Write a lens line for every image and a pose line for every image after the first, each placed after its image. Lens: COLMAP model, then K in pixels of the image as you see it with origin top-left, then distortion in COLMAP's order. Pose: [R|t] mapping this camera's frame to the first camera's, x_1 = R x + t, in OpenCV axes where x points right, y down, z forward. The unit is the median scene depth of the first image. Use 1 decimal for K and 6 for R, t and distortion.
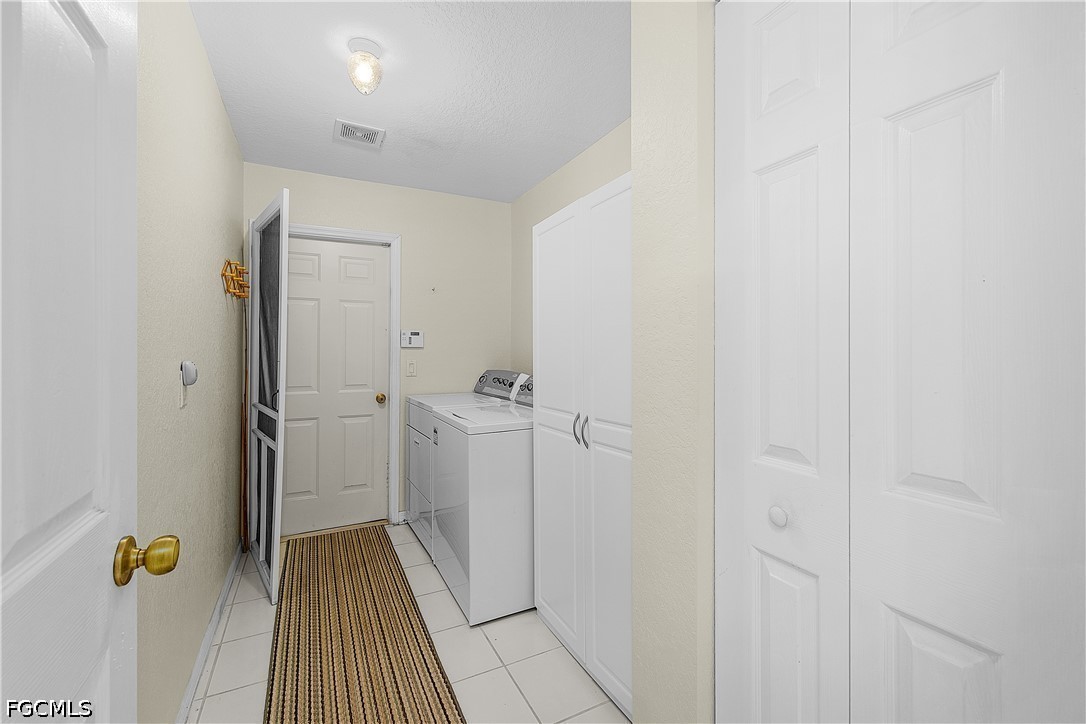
lens RADIAL K [[460.3, 0, 542.3], [0, 460.3, 353.2], [0, 0, 1]] dist [-0.000539, -0.000154]
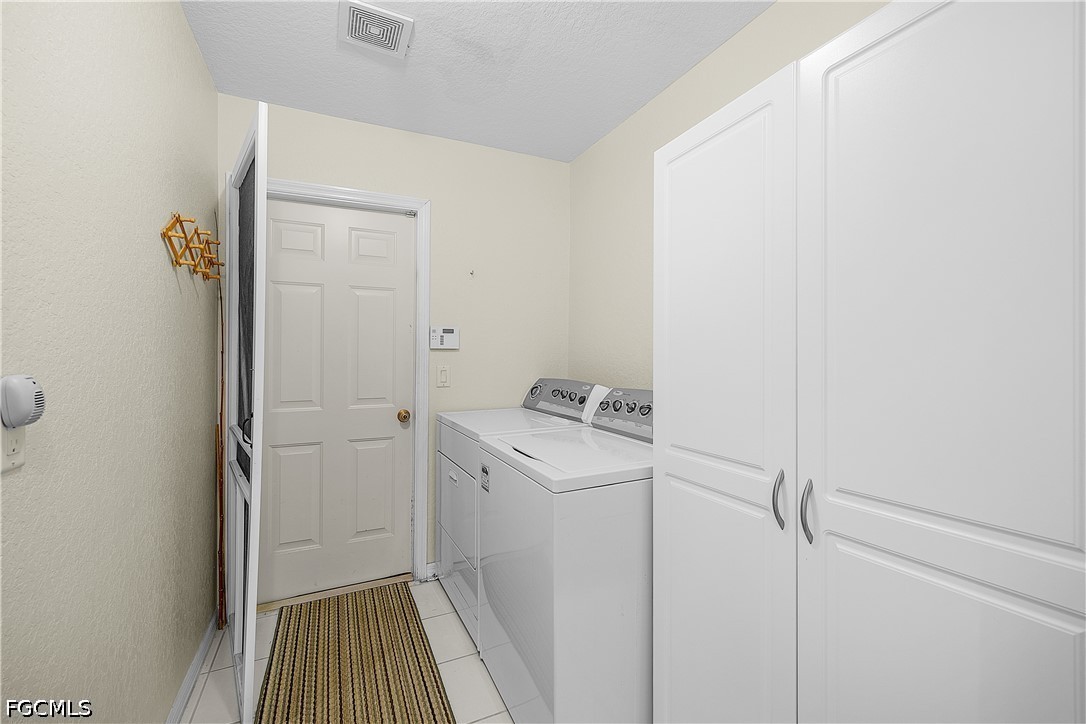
lens RADIAL K [[452.0, 0, 542.1], [0, 452.0, 357.0], [0, 0, 1]] dist [0.002752, 0.000177]
pose [[0.999624, 0.001472, -0.027397, -0.106913], [-0.001386, 0.999994, 0.003176, -0.002223], [0.027402, -0.003137, 0.999620, 0.272198]]
